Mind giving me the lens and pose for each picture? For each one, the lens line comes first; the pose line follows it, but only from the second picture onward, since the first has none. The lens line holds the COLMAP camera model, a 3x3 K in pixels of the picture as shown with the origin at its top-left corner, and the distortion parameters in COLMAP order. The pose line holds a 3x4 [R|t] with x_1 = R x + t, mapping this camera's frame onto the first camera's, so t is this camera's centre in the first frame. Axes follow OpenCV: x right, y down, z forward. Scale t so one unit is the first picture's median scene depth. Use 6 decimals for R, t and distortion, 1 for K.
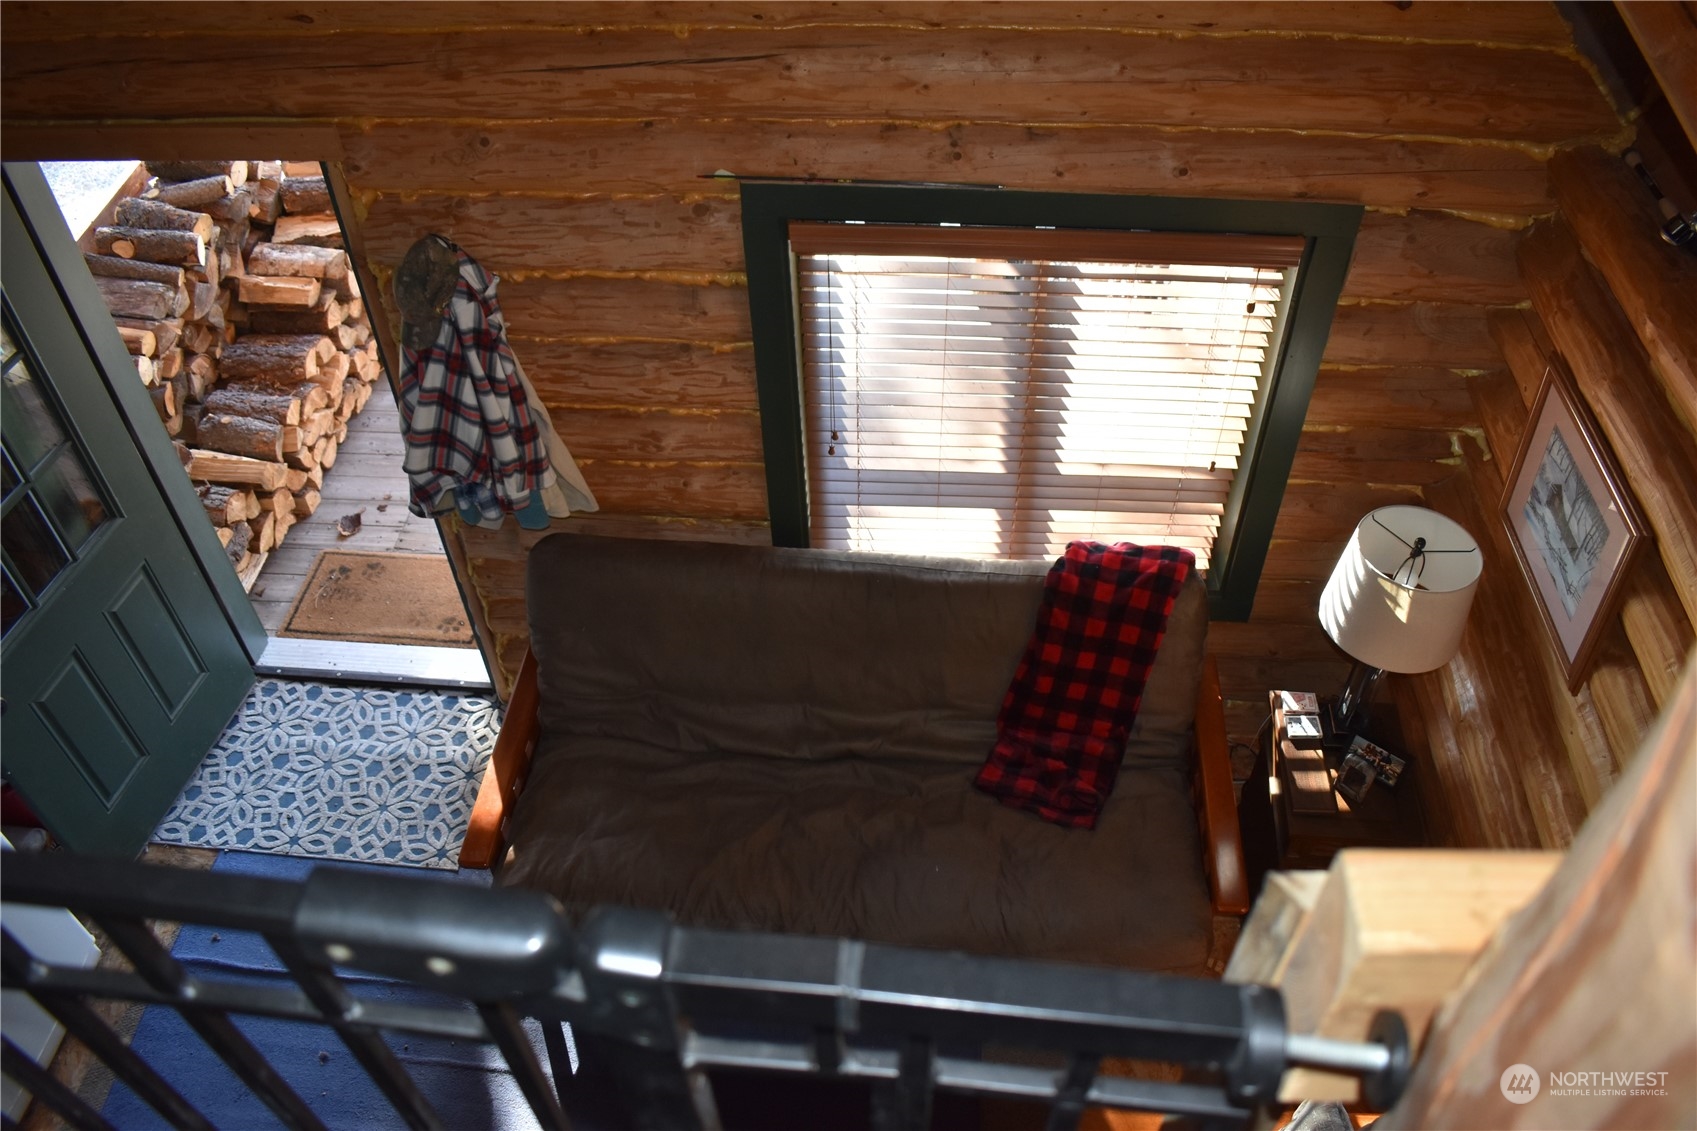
lens RADIAL K [[1346.5, 0, 848.5], [0, 1346.5, 565.5], [0, 0, 1]] dist [-0.090789, 0.008837]
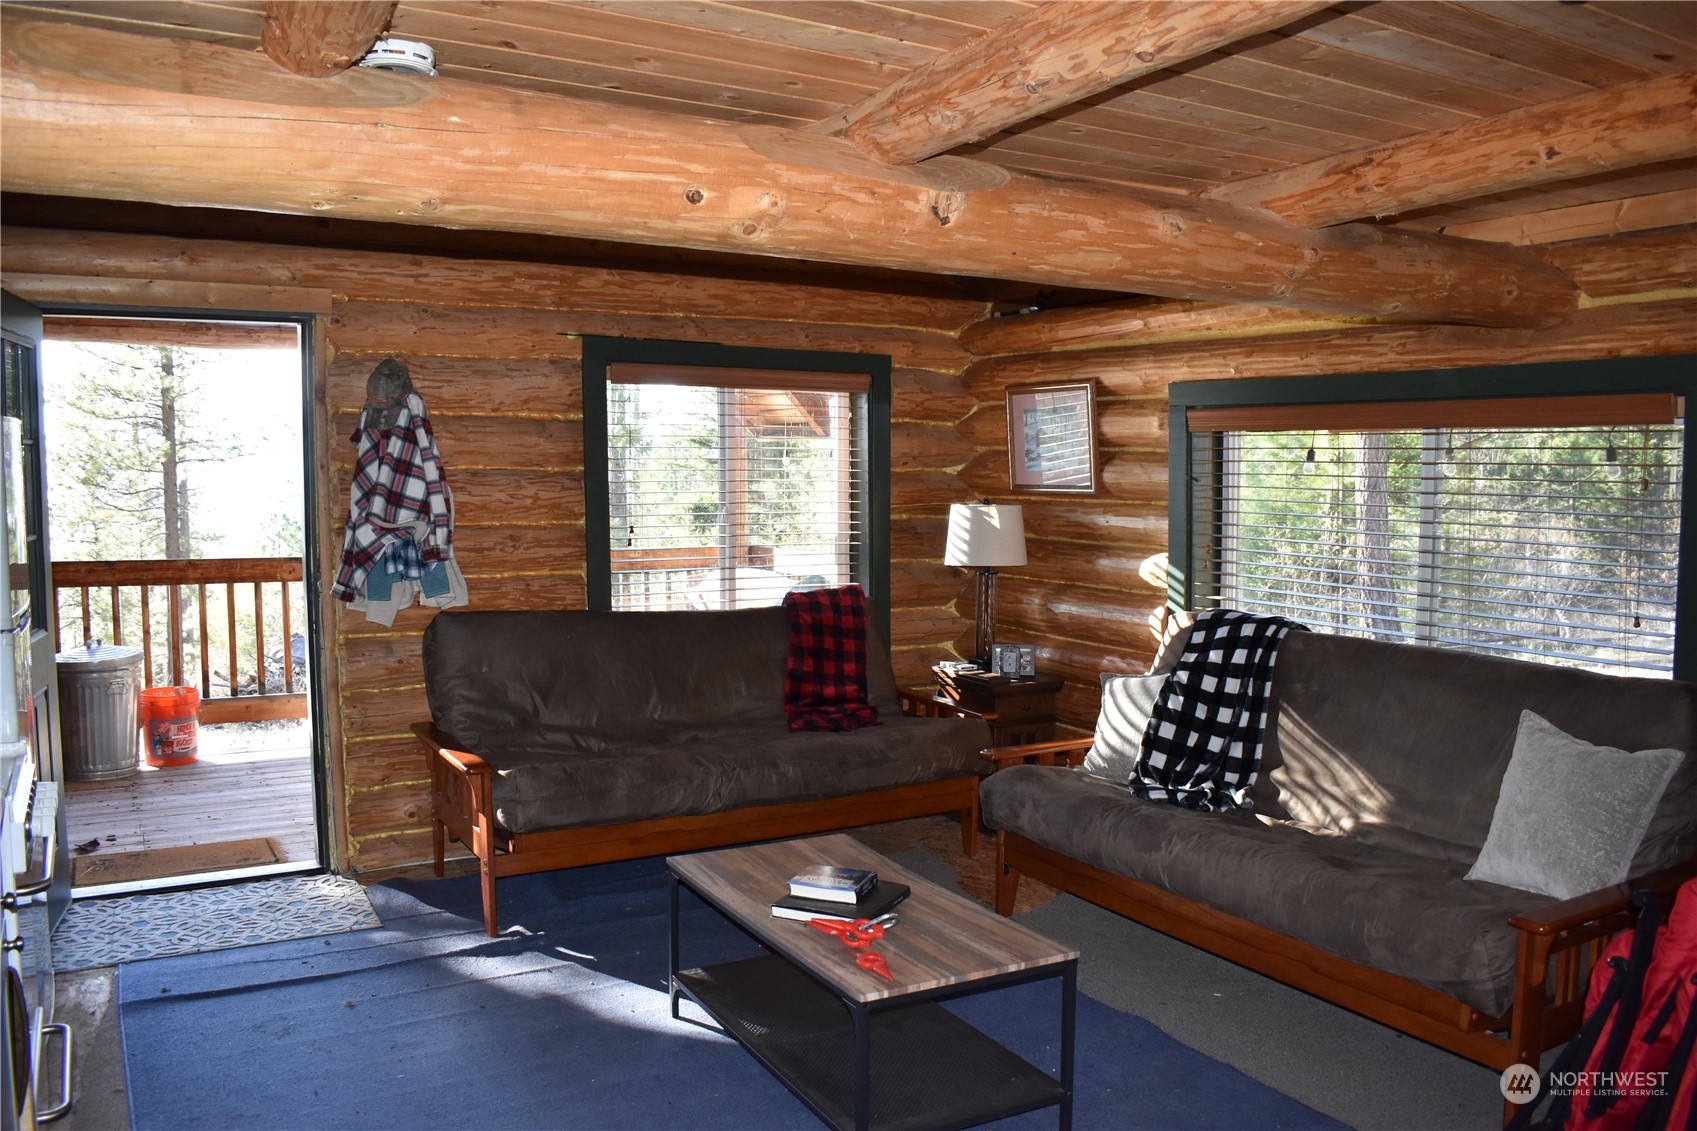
lens RADIAL K [[1346.5, 0, 848.5], [0, 1346.5, 565.5], [0, 0, 1]] dist [-0.090789, 0.008837]
pose [[0.819074, -0.020704, 0.573314, -0.642034], [0.400082, 0.736843, -0.544974, 0.807172], [-0.411159, 0.675747, 0.611812, 0.015280]]
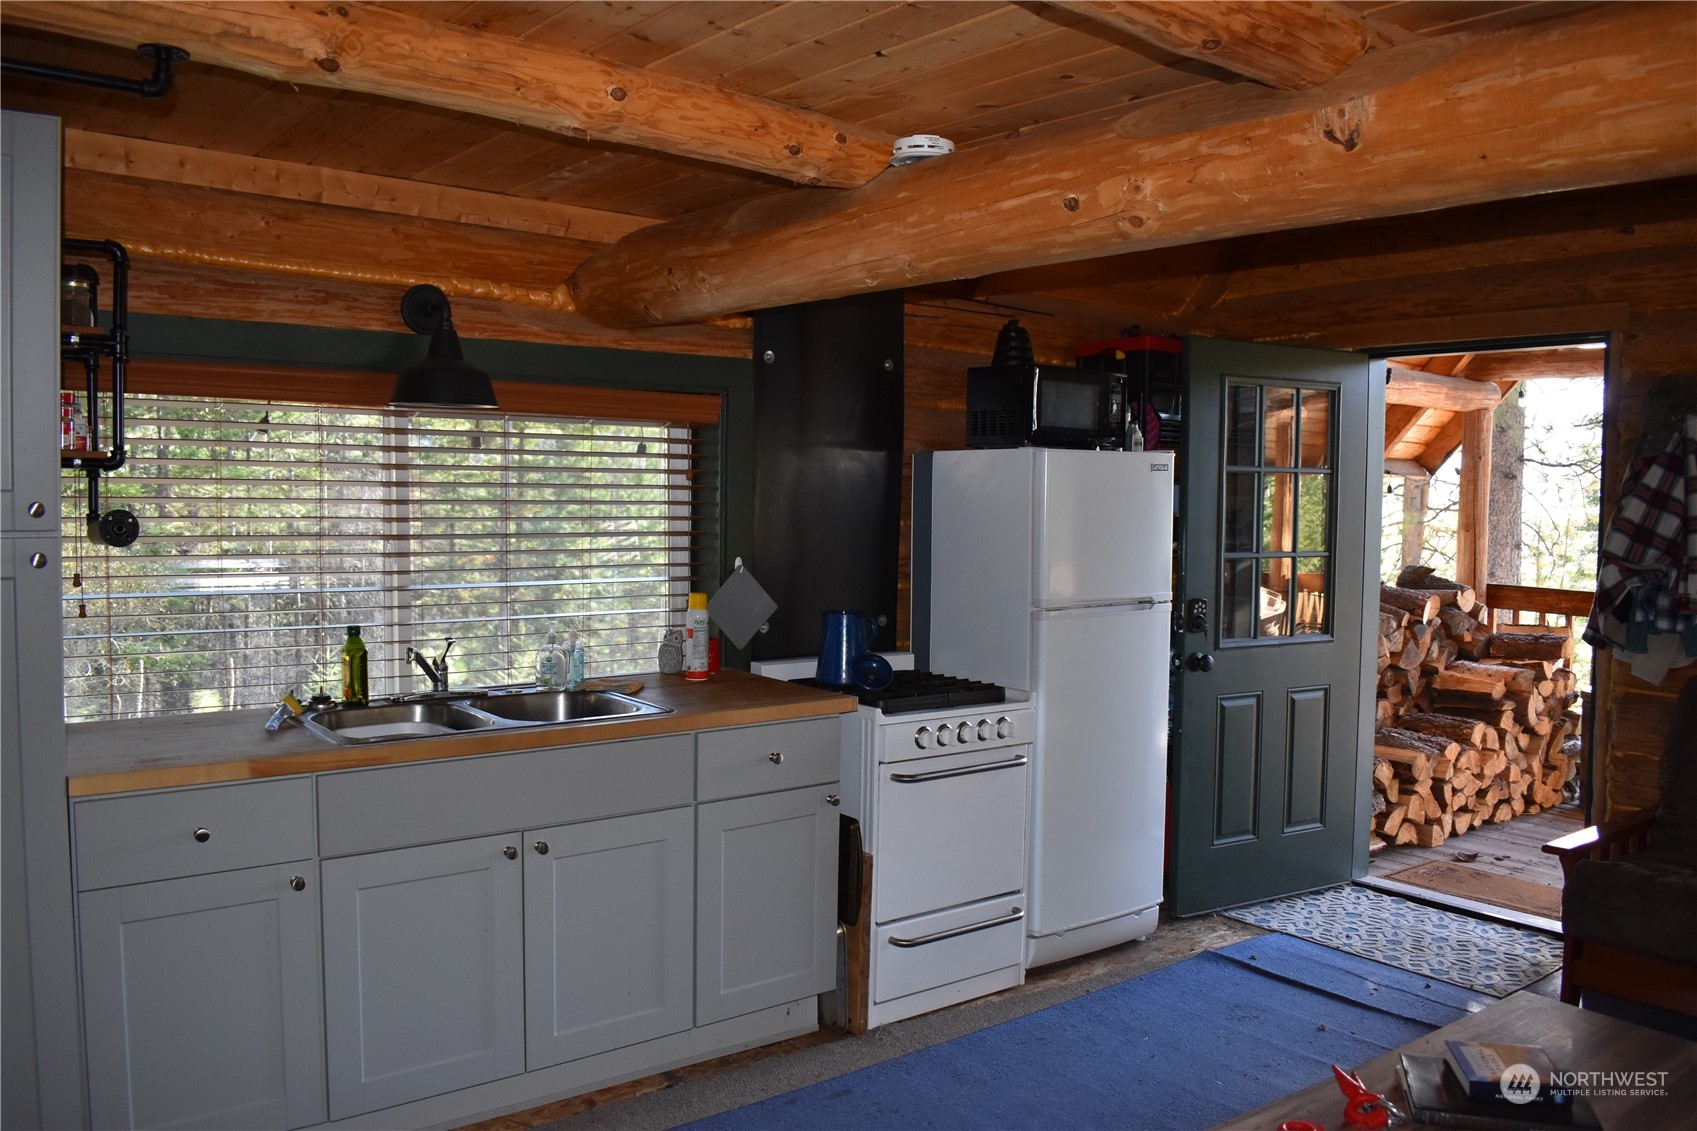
lens RADIAL K [[1346.5, 0, 848.5], [0, 1346.5, 565.5], [0, 0, 1]] dist [-0.090789, 0.008837]
pose [[0.681277, 0.069457, -0.728723, 0.055507], [-0.546008, 0.711283, -0.442664, 0.748037], [0.487582, 0.699465, 0.522505, 0.061073]]
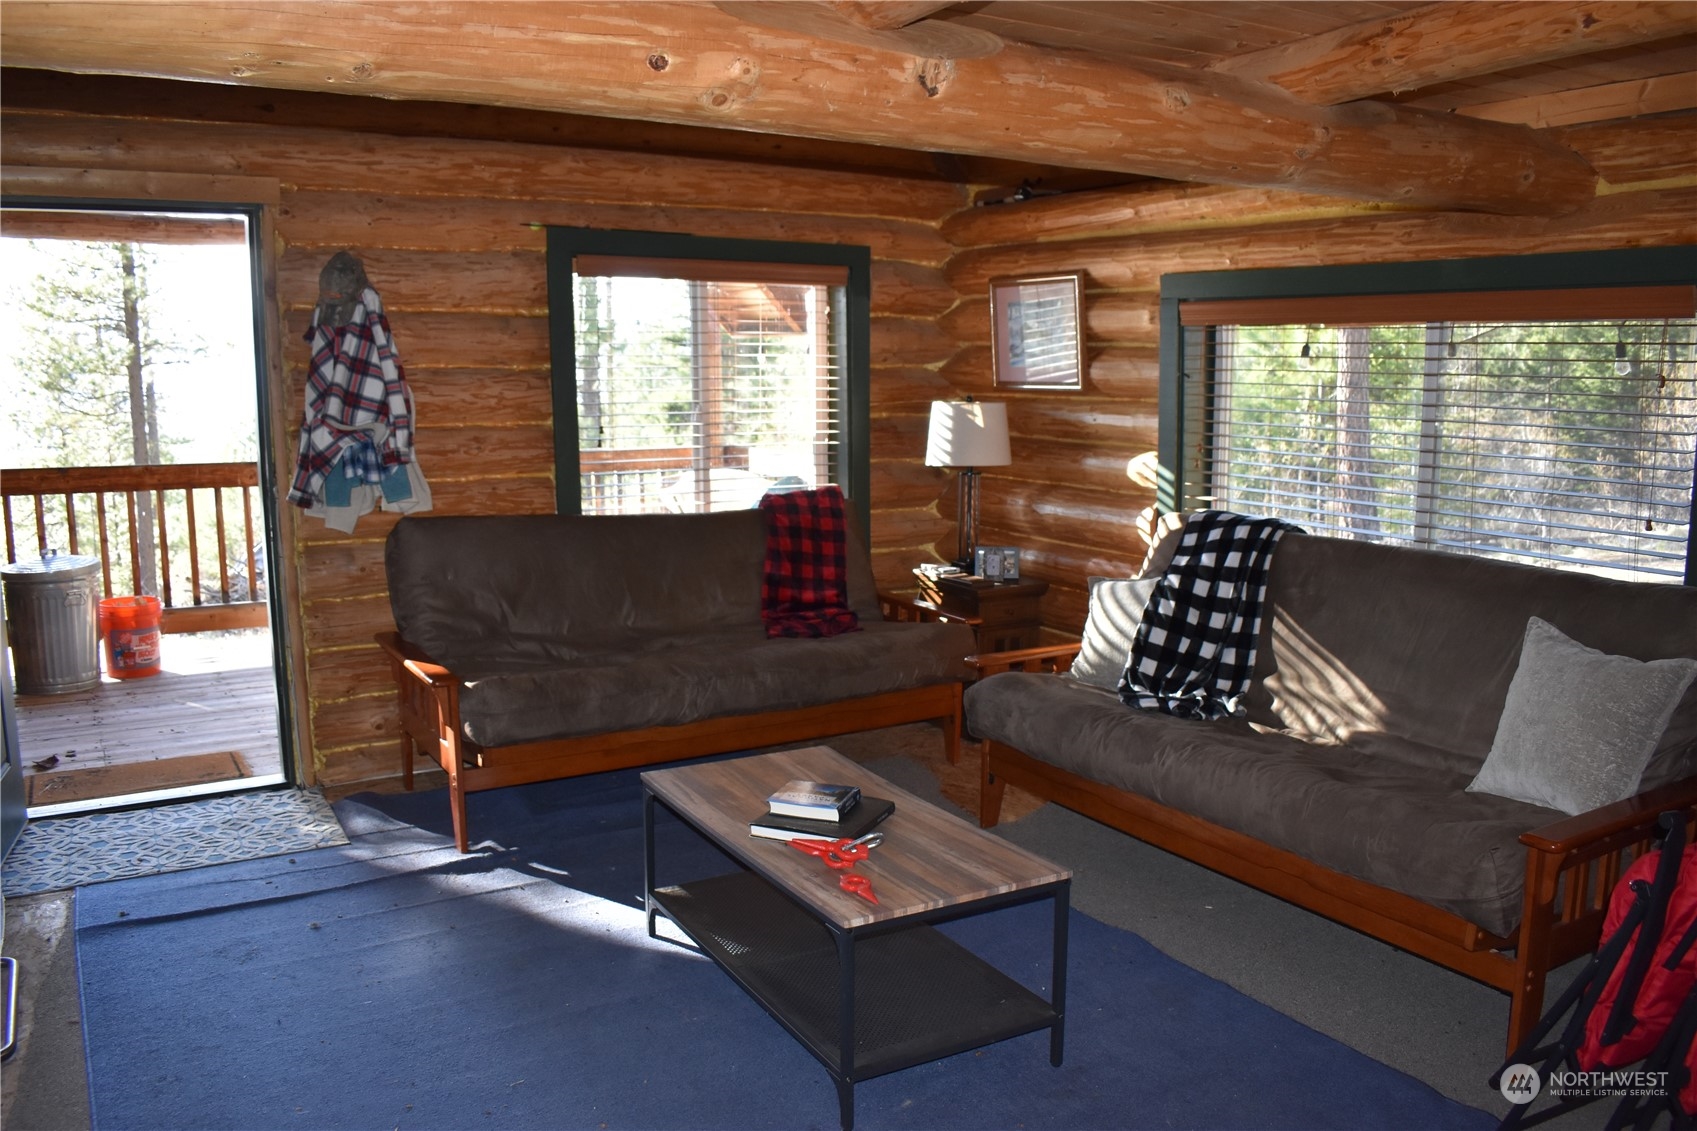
lens RADIAL K [[1346.5, 0, 848.5], [0, 1346.5, 565.5], [0, 0, 1]] dist [-0.090789, 0.008837]
pose [[0.808824, -0.068224, 0.584080, -0.617271], [0.412818, 0.773233, -0.481344, 0.779894], [-0.418790, 0.630442, 0.653573, 0.043464]]
